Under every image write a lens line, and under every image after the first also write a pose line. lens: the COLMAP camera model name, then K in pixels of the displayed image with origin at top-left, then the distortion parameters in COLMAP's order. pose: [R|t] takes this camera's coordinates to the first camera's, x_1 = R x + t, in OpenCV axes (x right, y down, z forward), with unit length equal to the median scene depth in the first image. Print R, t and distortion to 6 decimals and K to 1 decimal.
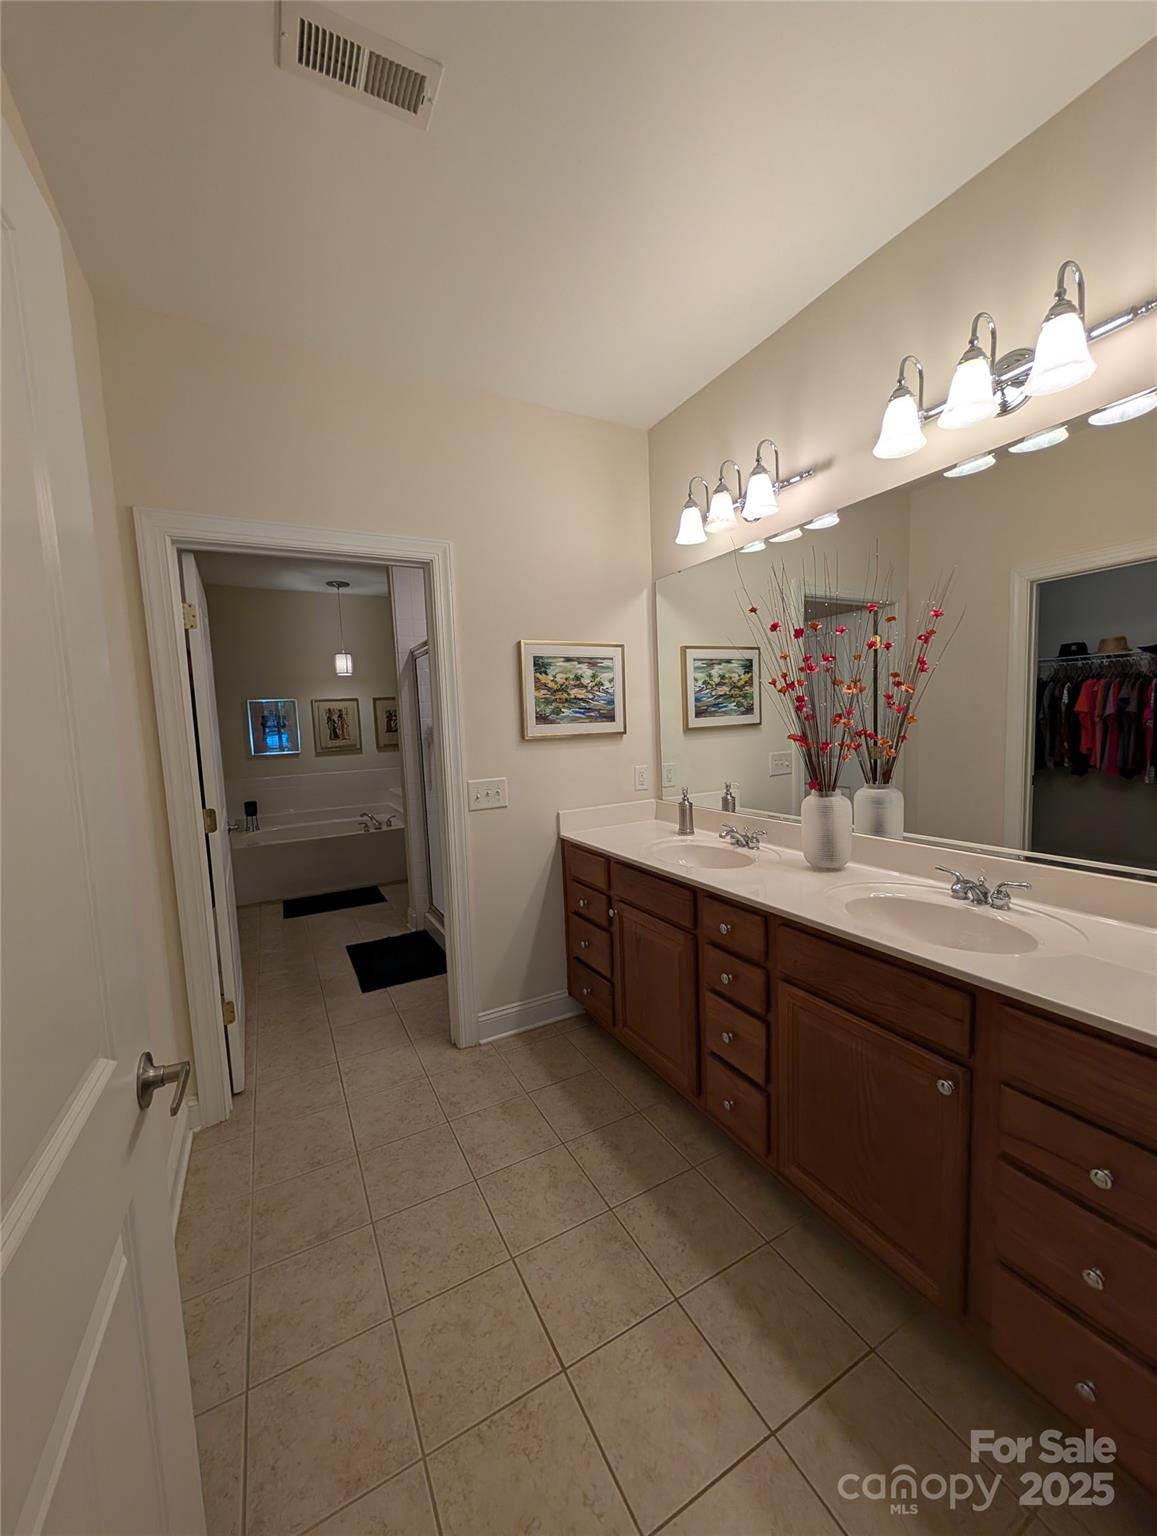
lens RADIAL K [[583.0, 0, 585.0], [0, 583.0, 776.0], [0, 0, 1]] dist [-0.008025, -0.000270]
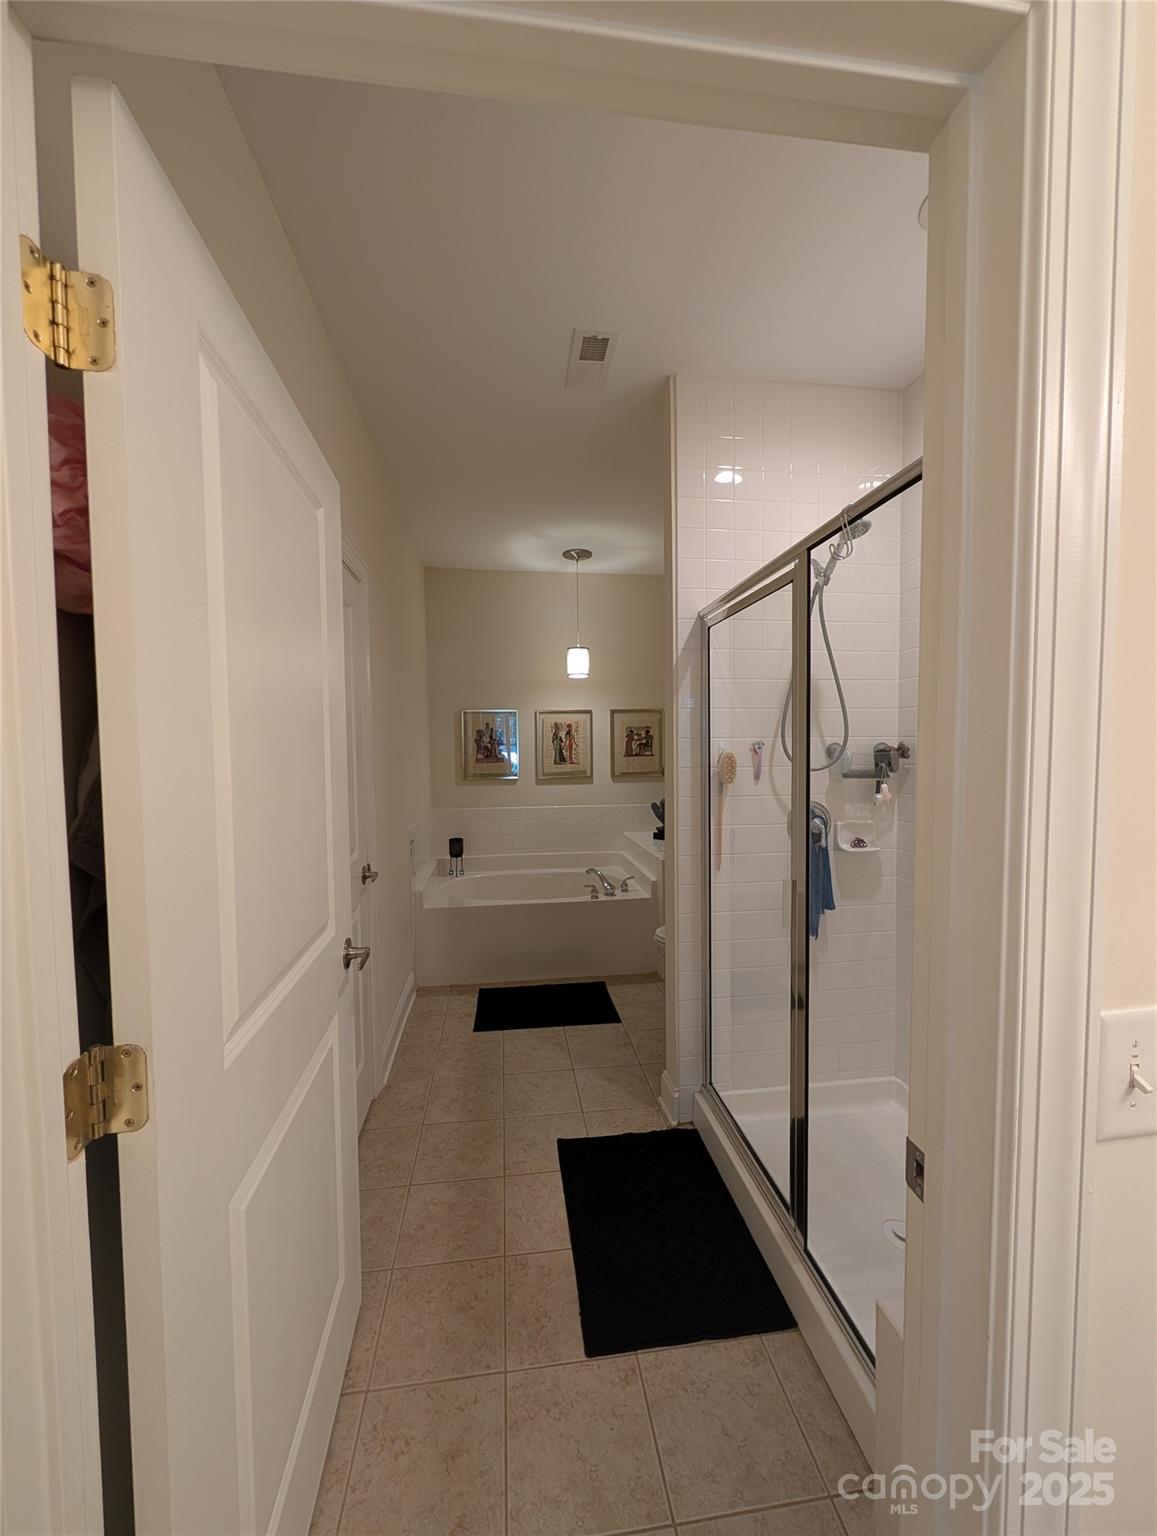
lens RADIAL K [[583.0, 0, 576.1], [0, 583.0, 772.3], [0, 0, 1]] dist [-0.008025, -0.000270]
pose [[0.929949, 0.046069, -0.364791, -0.140600], [-0.063195, 0.997382, -0.035142, -0.027154], [0.362218, 0.055734, 0.930426, 0.318592]]
